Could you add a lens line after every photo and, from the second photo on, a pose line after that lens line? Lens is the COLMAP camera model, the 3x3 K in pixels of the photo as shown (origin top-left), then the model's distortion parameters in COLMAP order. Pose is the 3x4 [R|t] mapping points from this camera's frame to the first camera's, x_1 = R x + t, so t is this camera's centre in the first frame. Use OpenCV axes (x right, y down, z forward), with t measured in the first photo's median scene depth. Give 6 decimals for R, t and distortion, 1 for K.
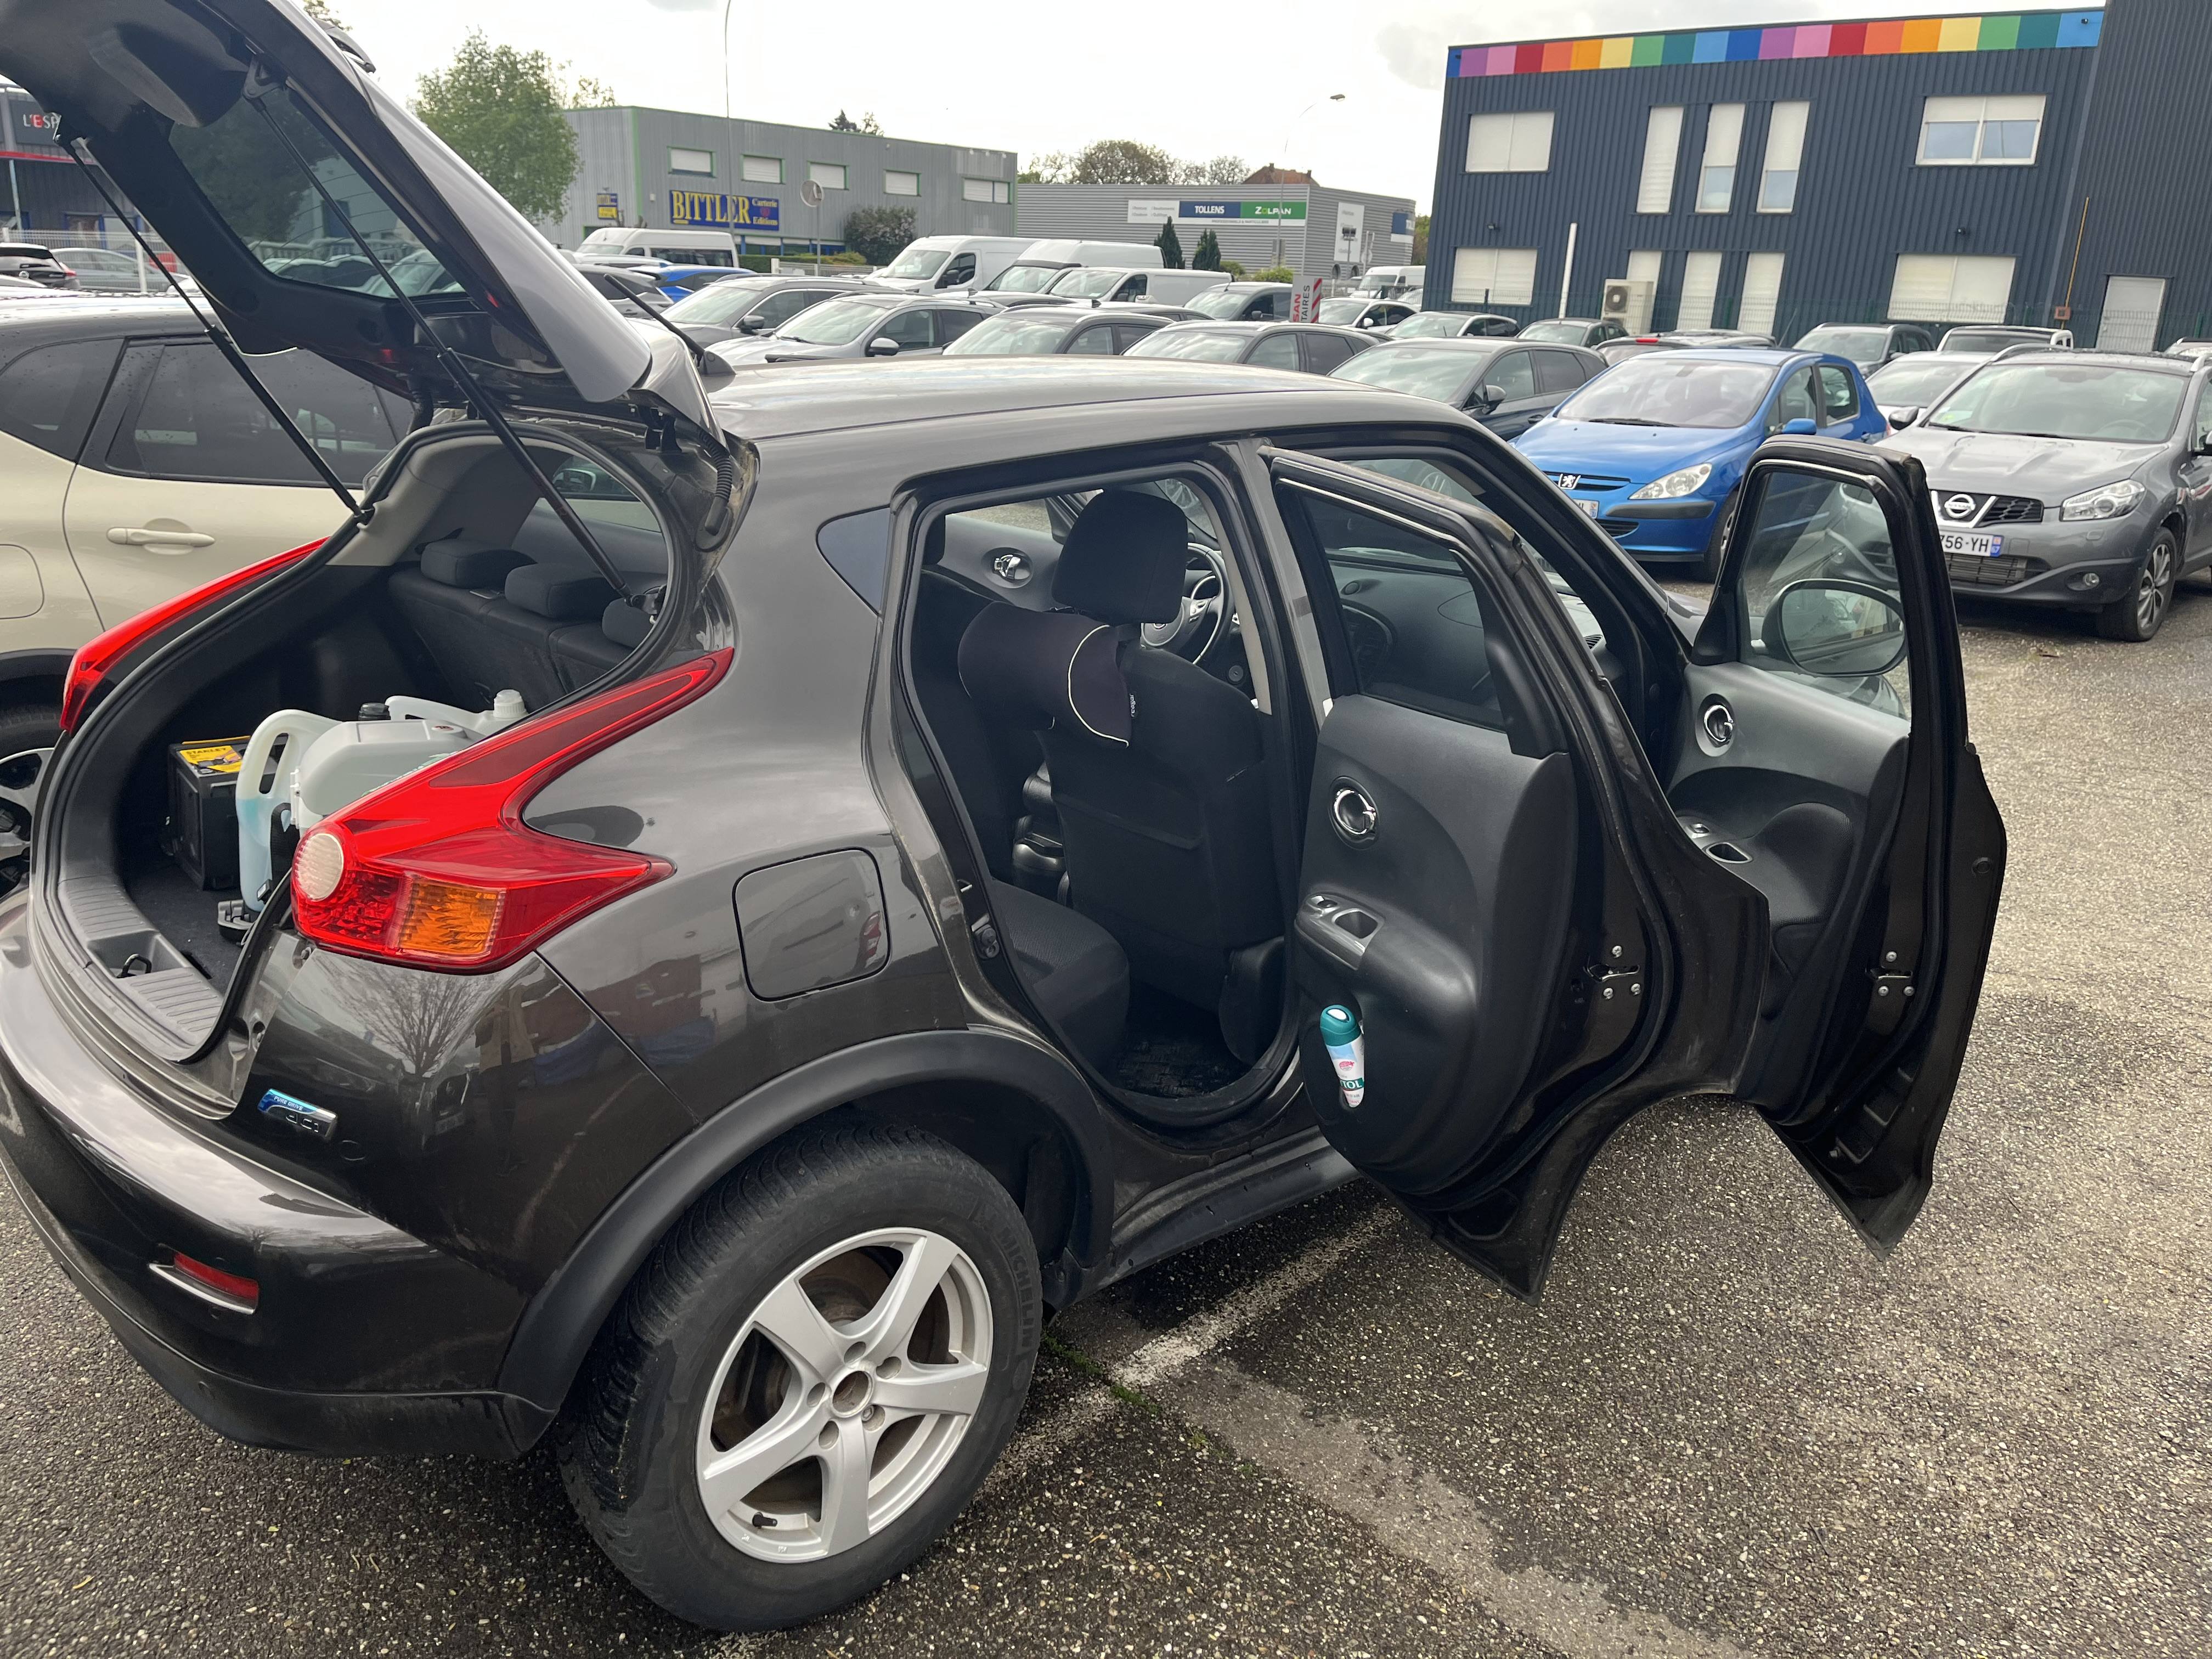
lens RADIAL K [[1685.1, 0, 1106.0], [0, 1685.1, 829.5], [0, 0, 1]] dist [-0.004790, -0.003517]
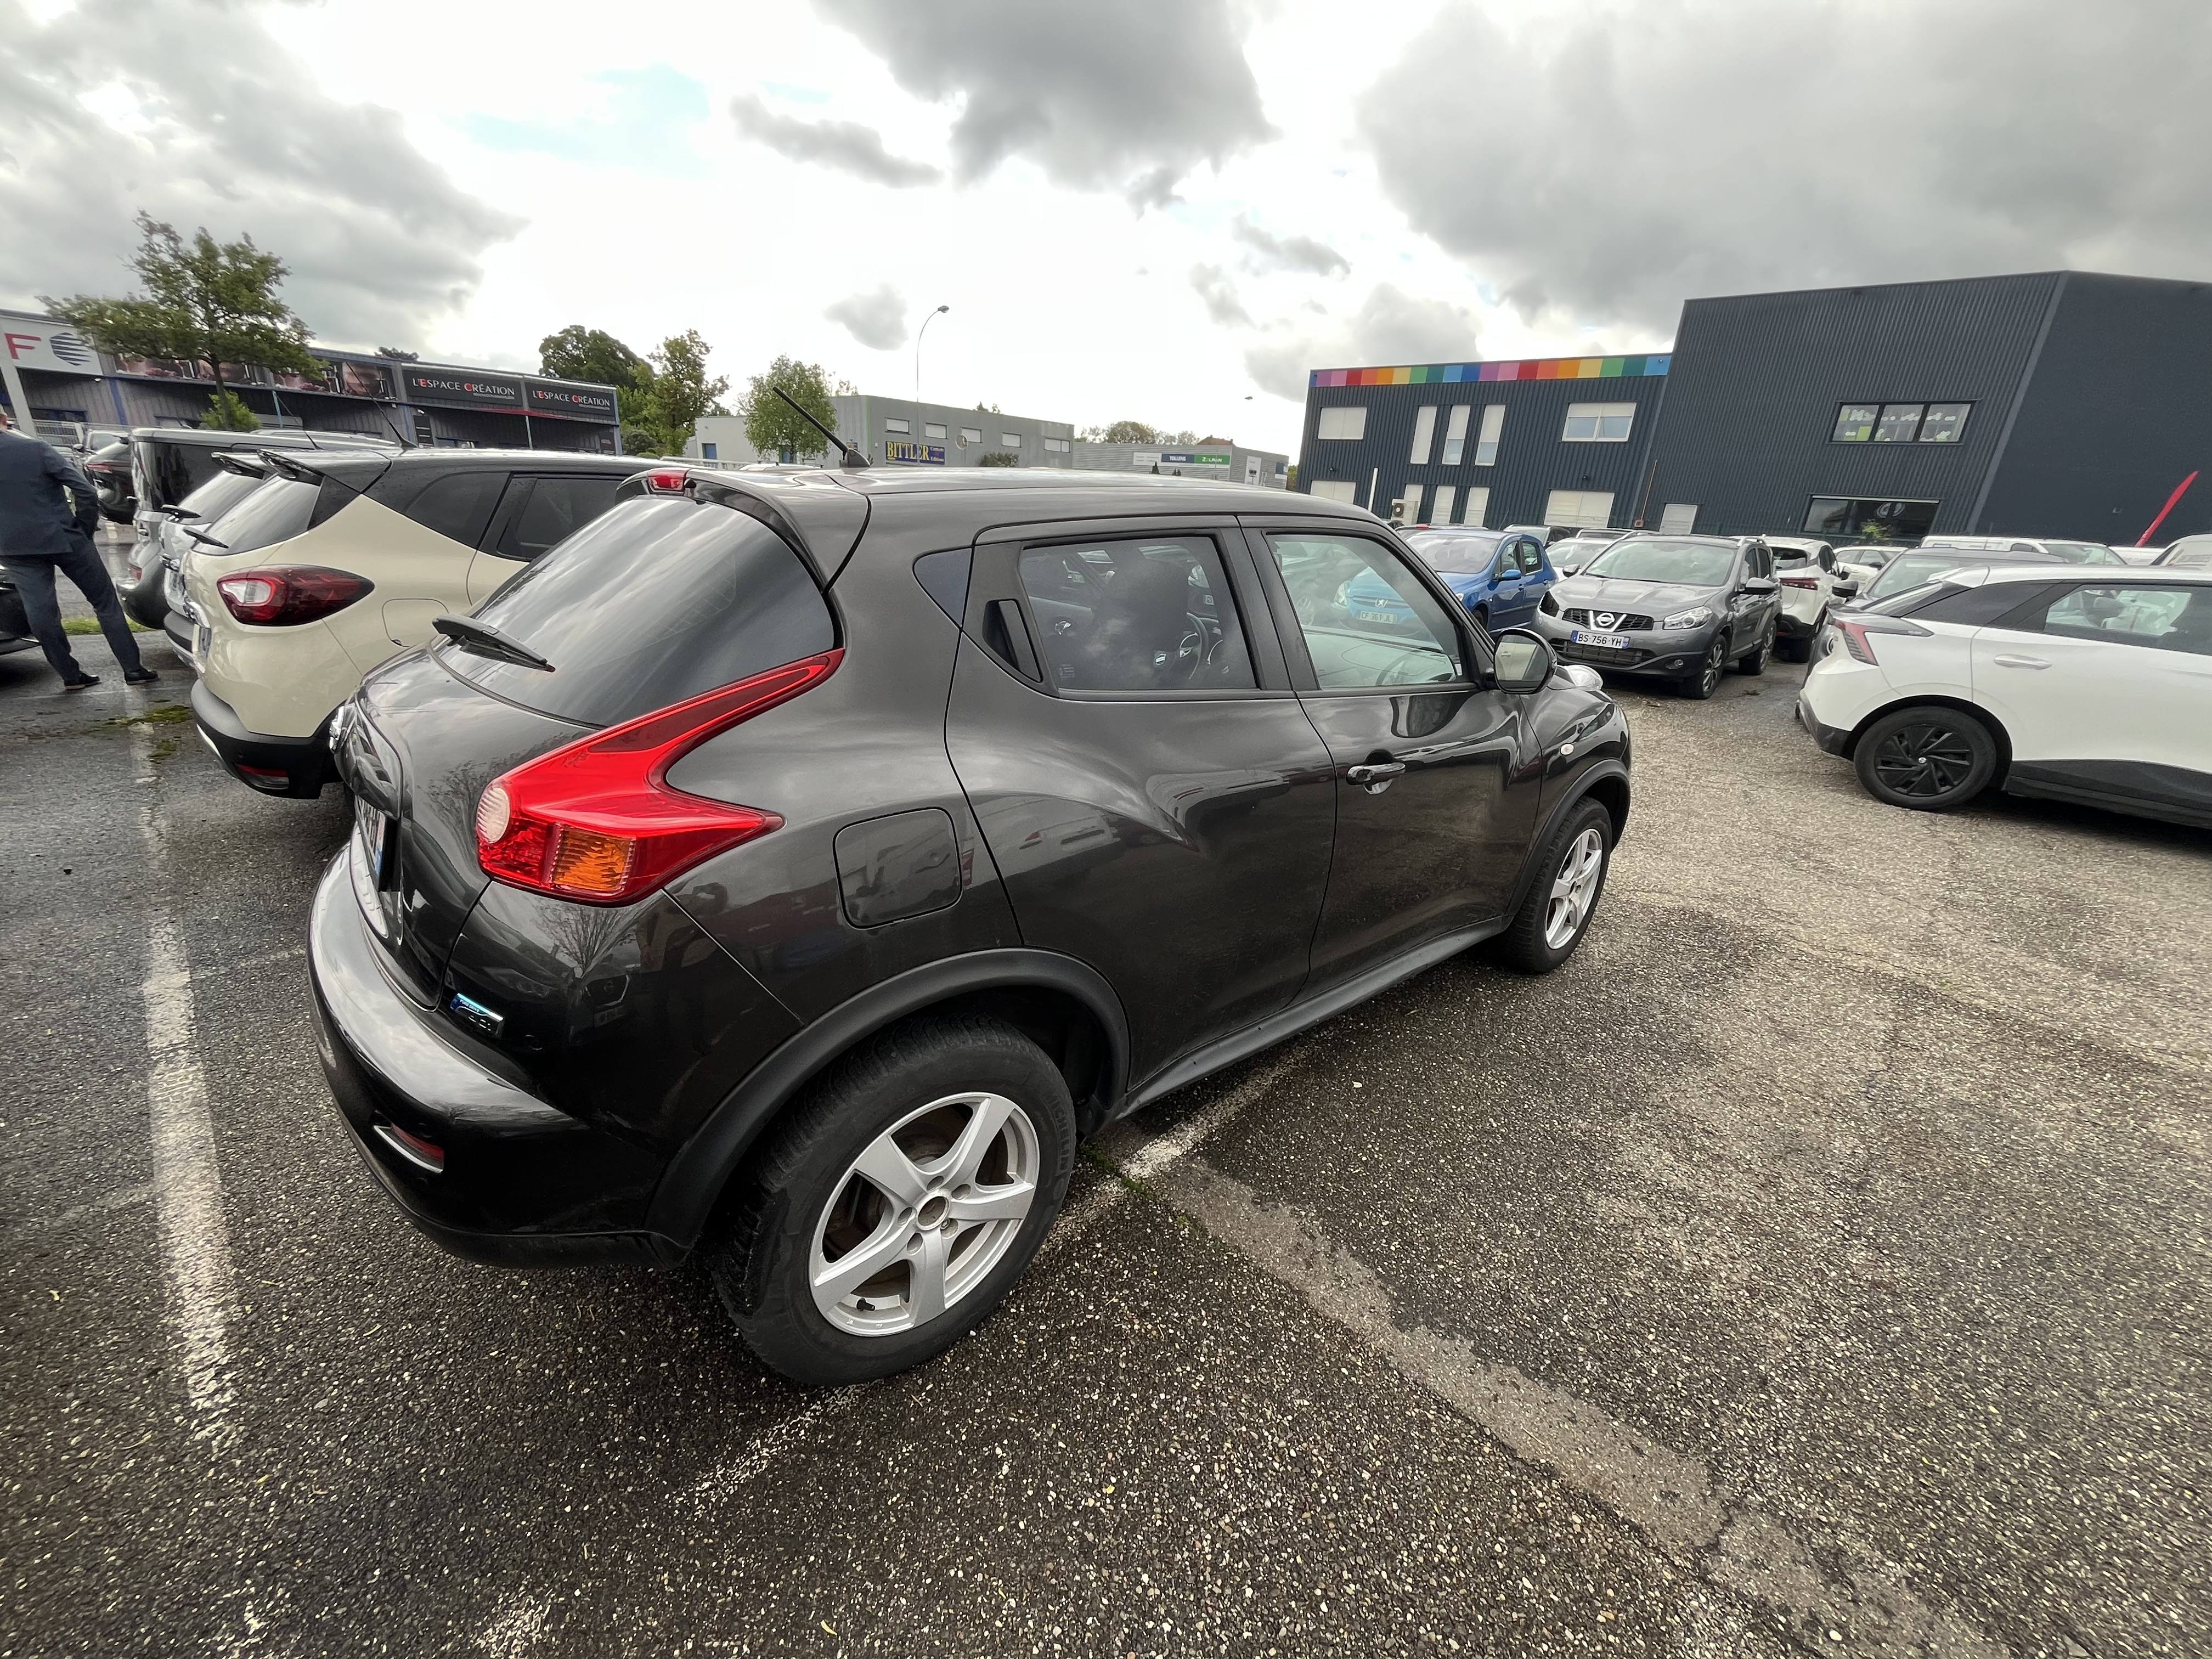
lens RADIAL K [[882.9, 0, 1106.0], [0, 882.9, 829.5], [0, 0, 1]] dist [-0.000478, -0.000114]
pose [[0.999736, 0.021472, -0.008183, -0.011356], [-0.021110, 0.998893, 0.042032, -0.002780], [0.009077, -0.041849, 0.999083, 0.265695]]
